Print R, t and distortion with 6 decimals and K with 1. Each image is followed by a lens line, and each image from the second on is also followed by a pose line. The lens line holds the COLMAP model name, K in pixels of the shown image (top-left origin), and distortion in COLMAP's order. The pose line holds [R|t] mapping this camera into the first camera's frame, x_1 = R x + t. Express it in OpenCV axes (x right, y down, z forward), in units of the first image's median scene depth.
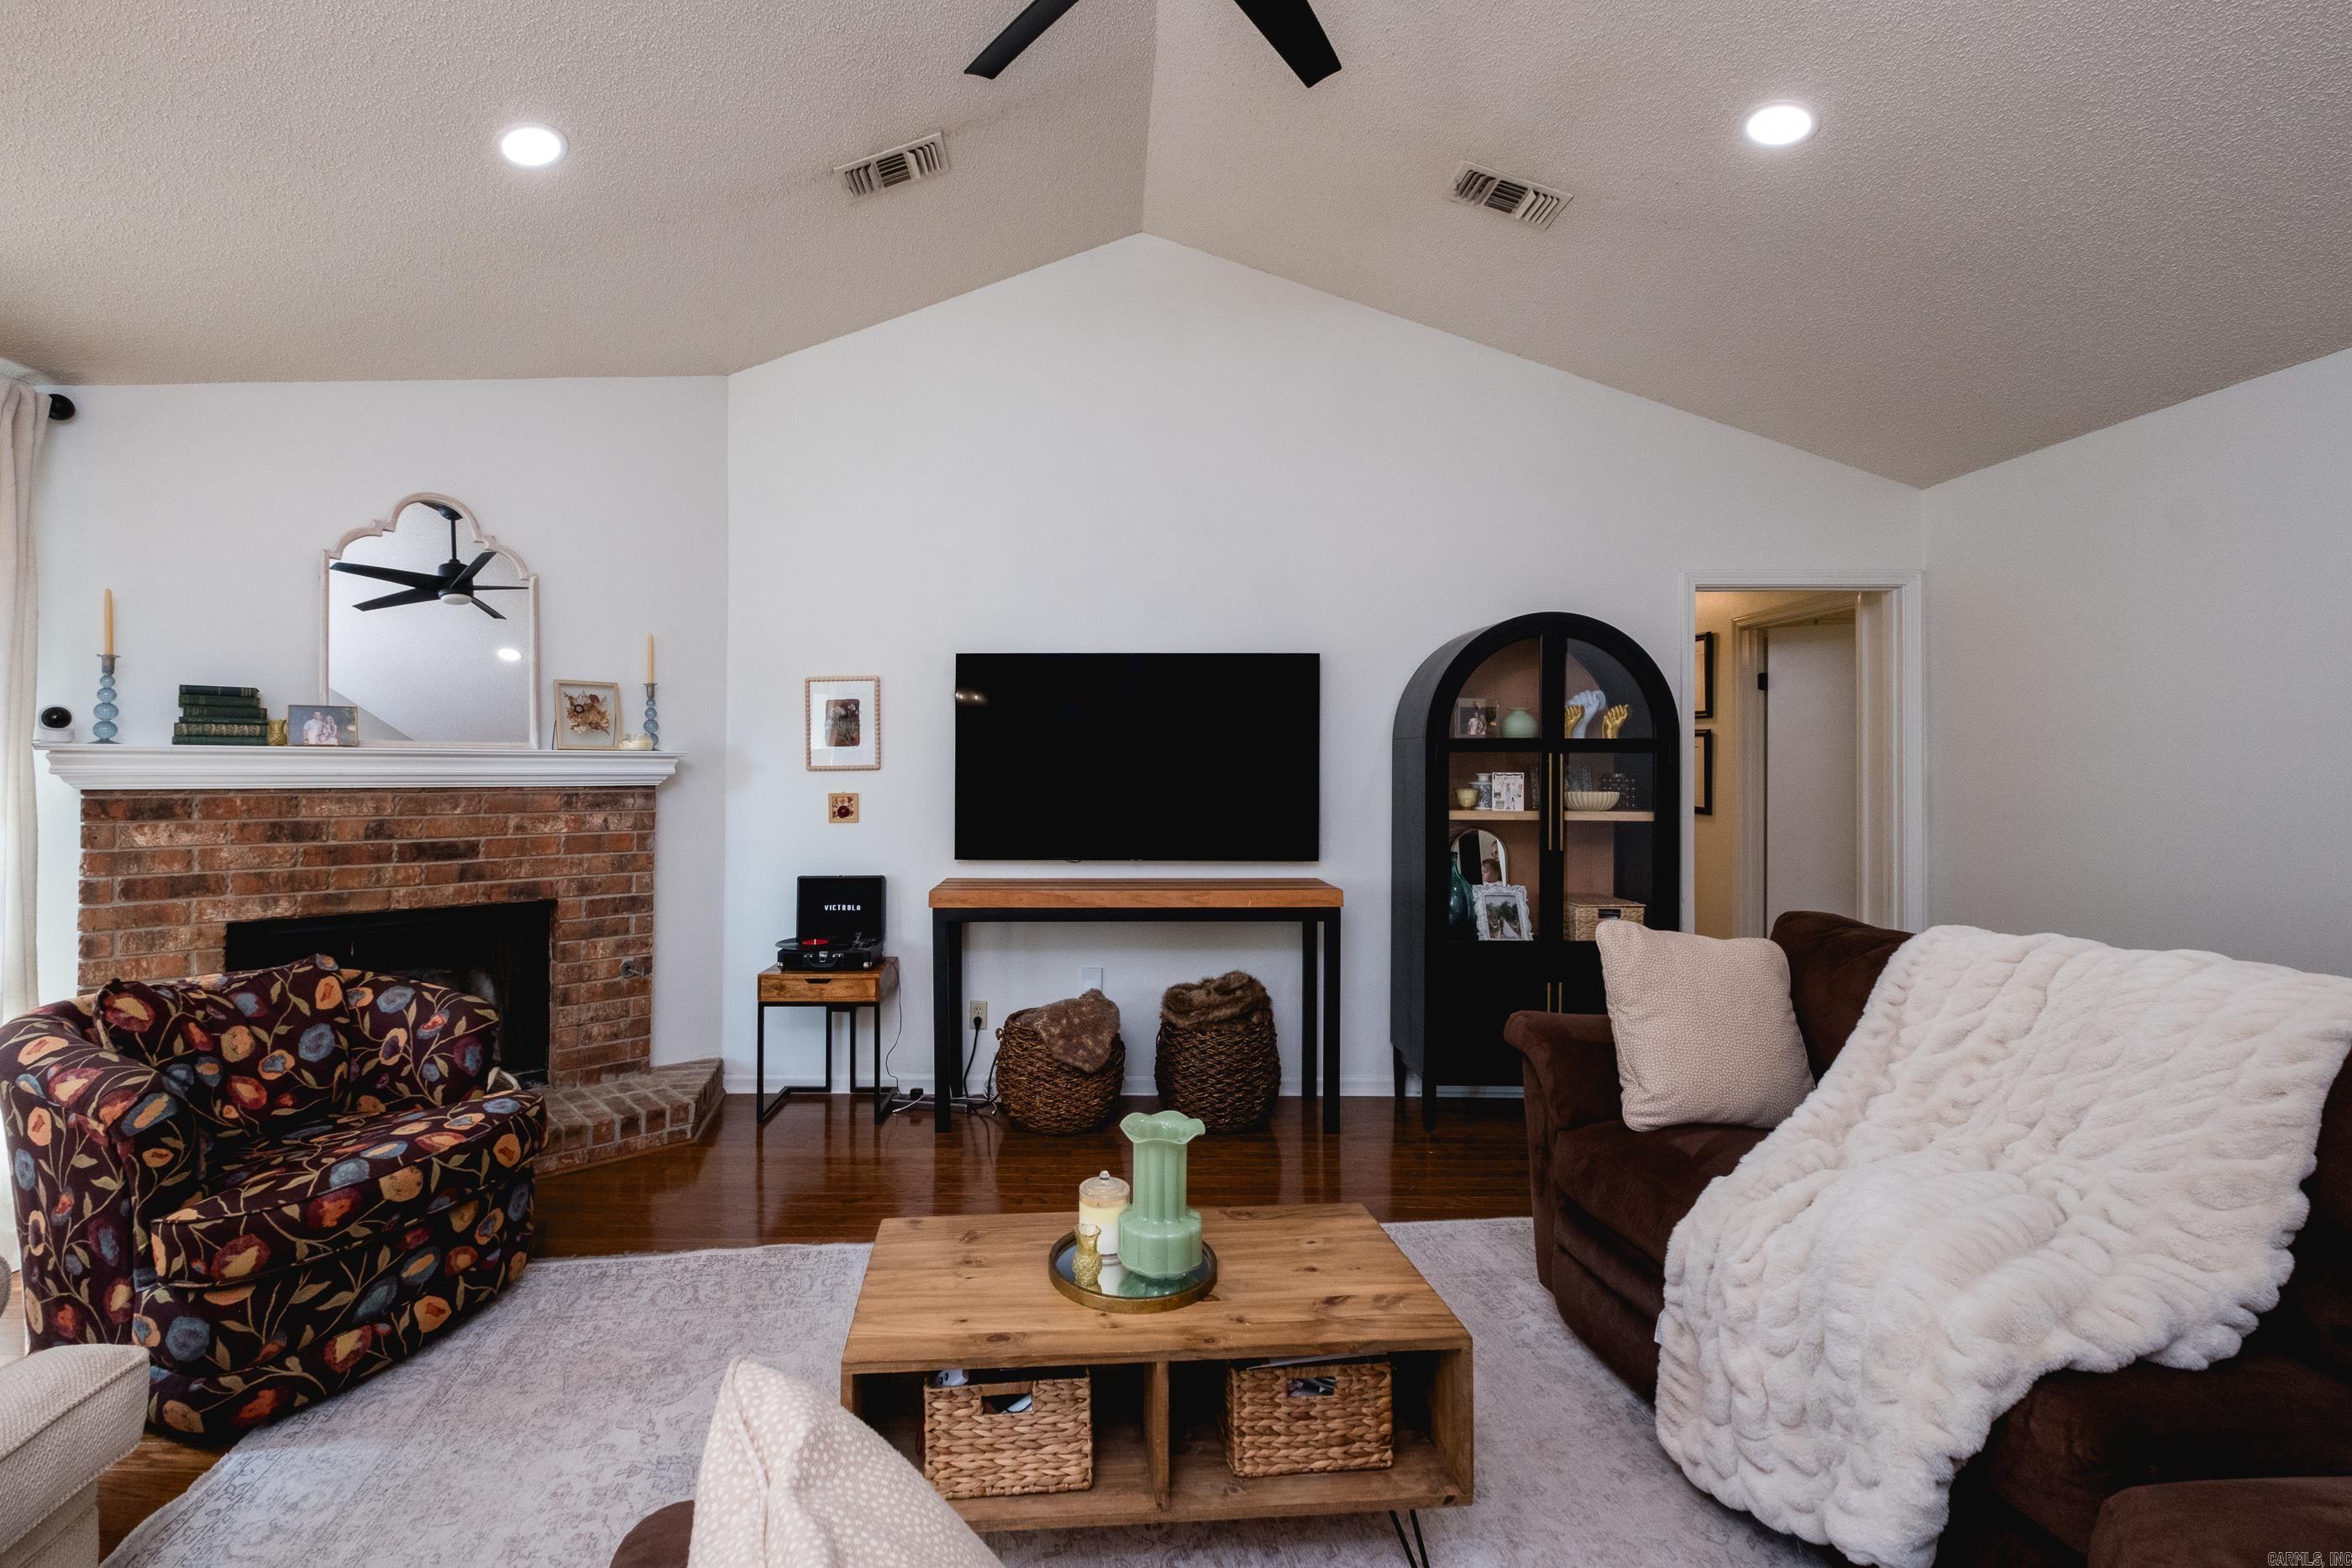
lens RADIAL K [[1025.7, 0, 1070.0], [0, 1025.7, 755.5], [0, 0, 1]] dist [0.008090, -0.004241]
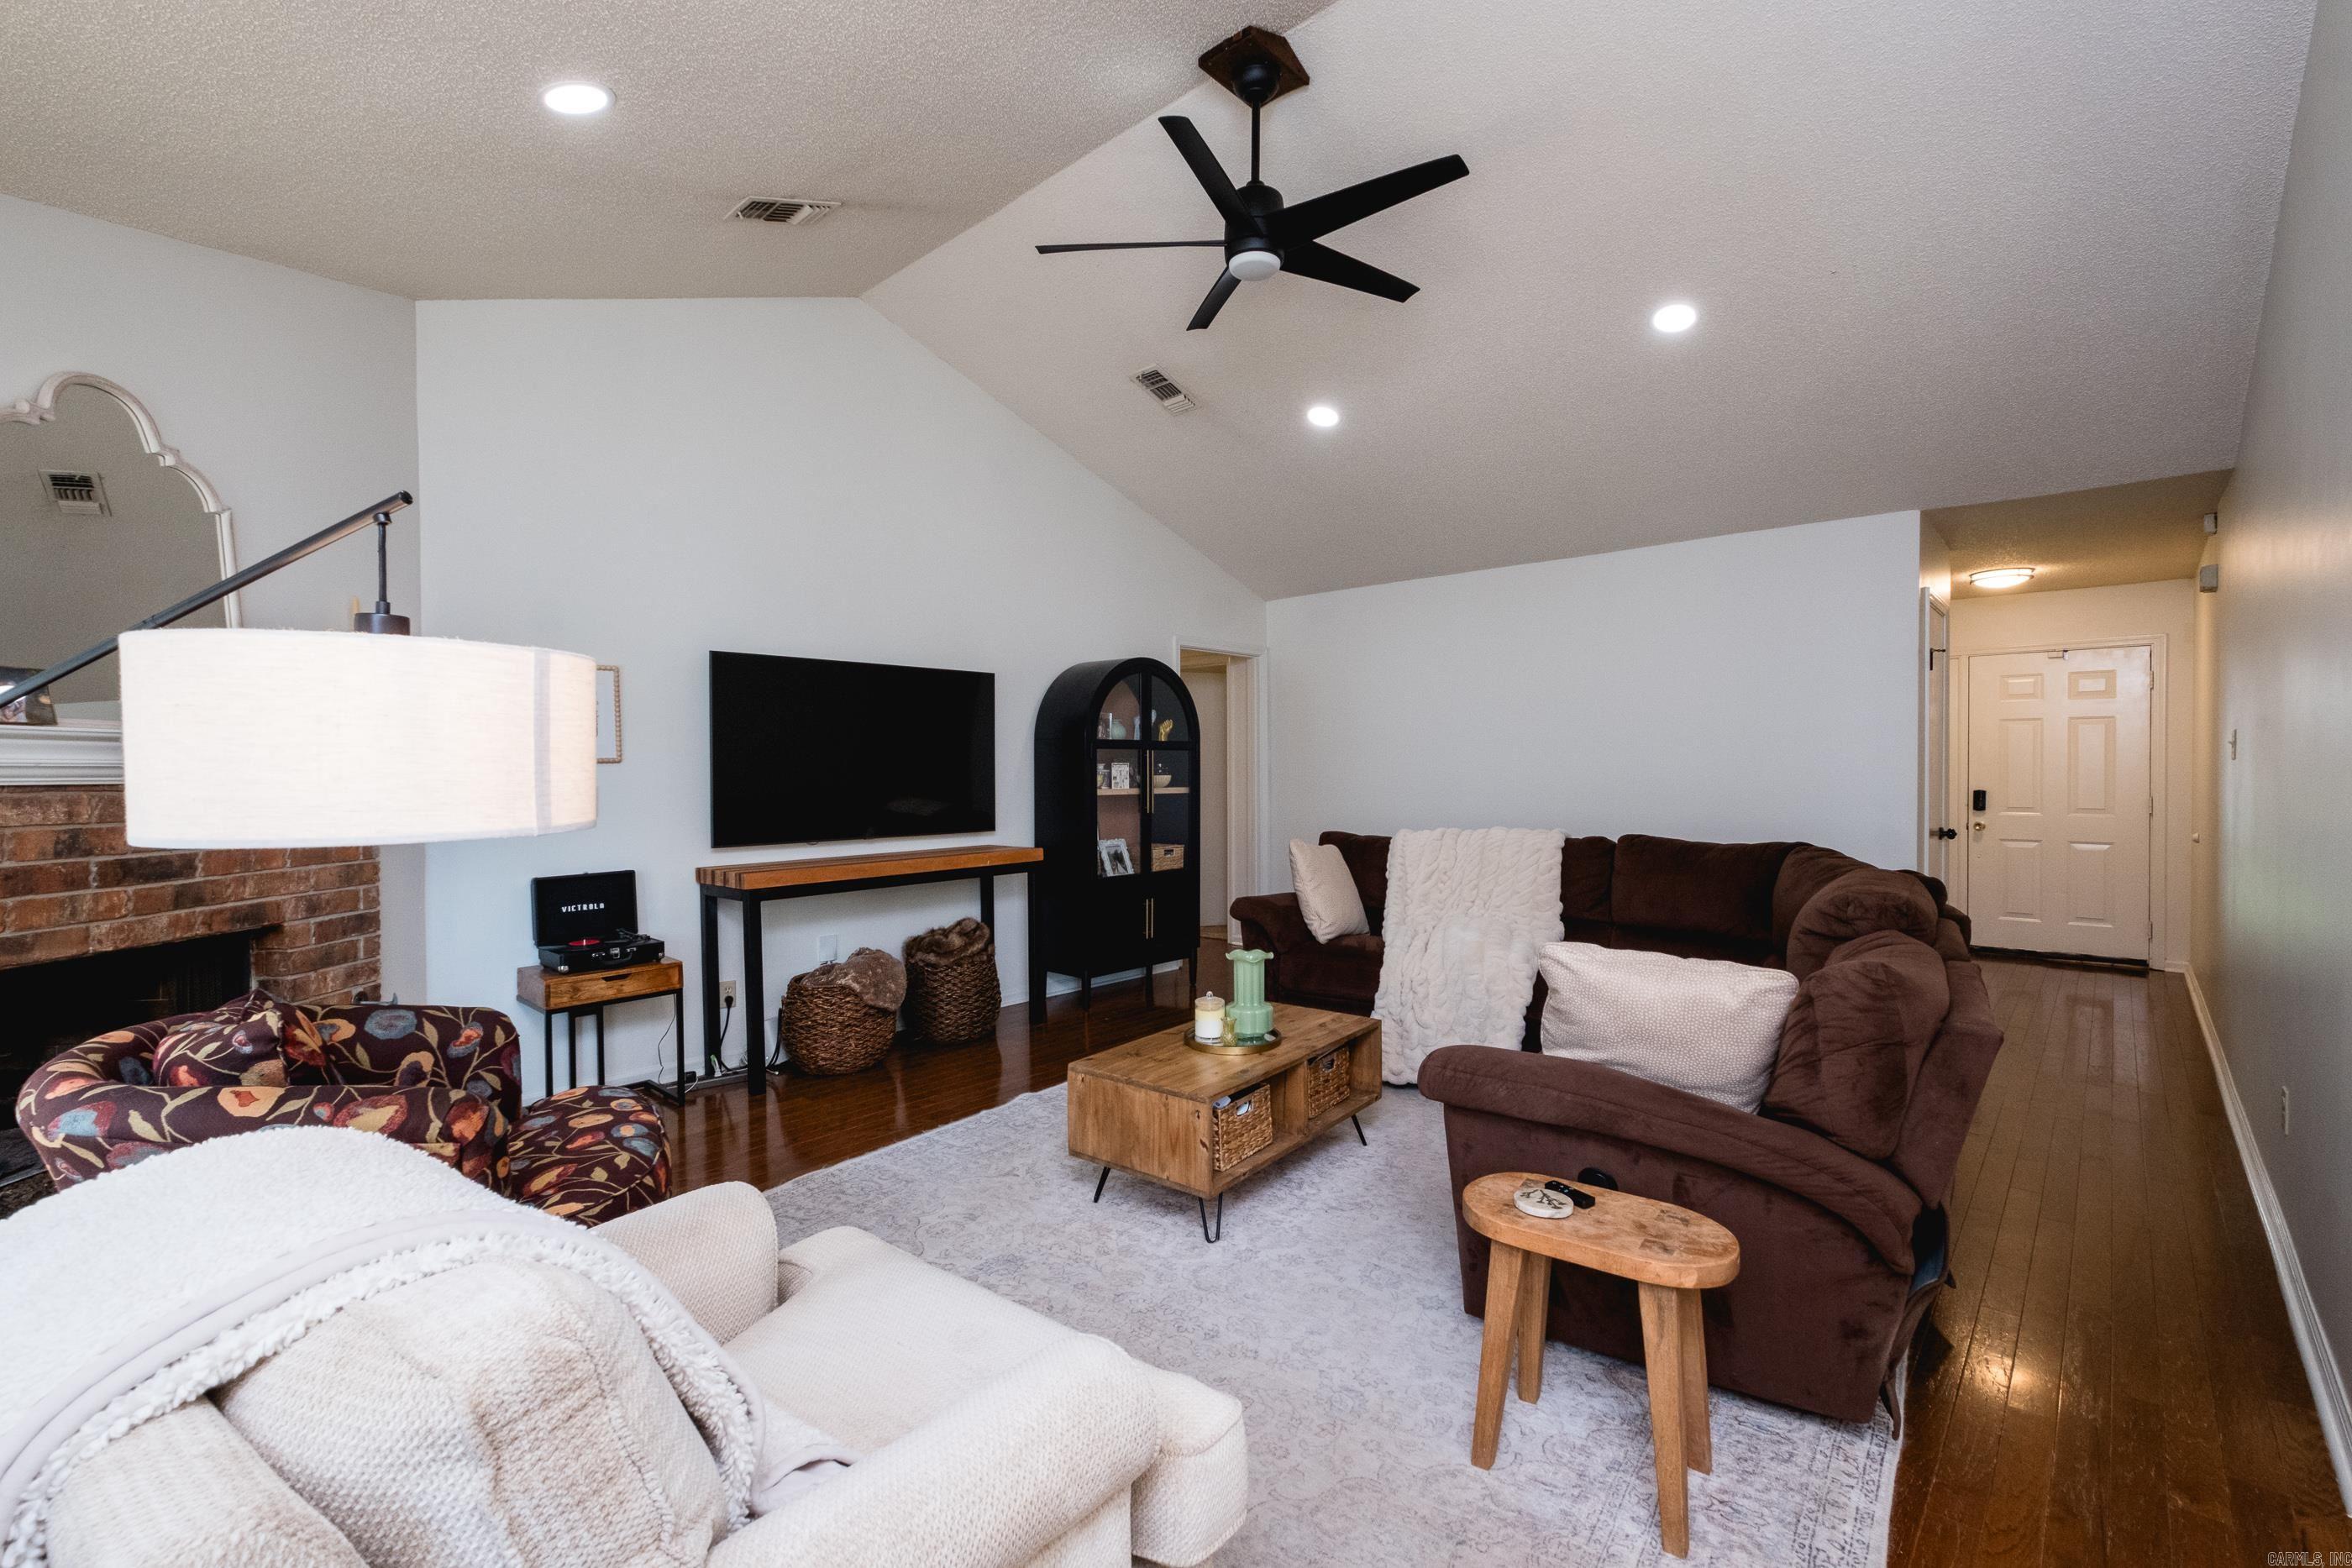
lens RADIAL K [[1025.7, 0, 1156.8], [0, 1025.7, 779.4], [0, 0, 1]] dist [0.008090, -0.004241]
pose [[0.670675, -0.013483, 0.741629, -0.643675], [-0.002780, 0.999782, 0.020690, 0.010155], [-0.741746, -0.015938, 0.670491, -0.032256]]
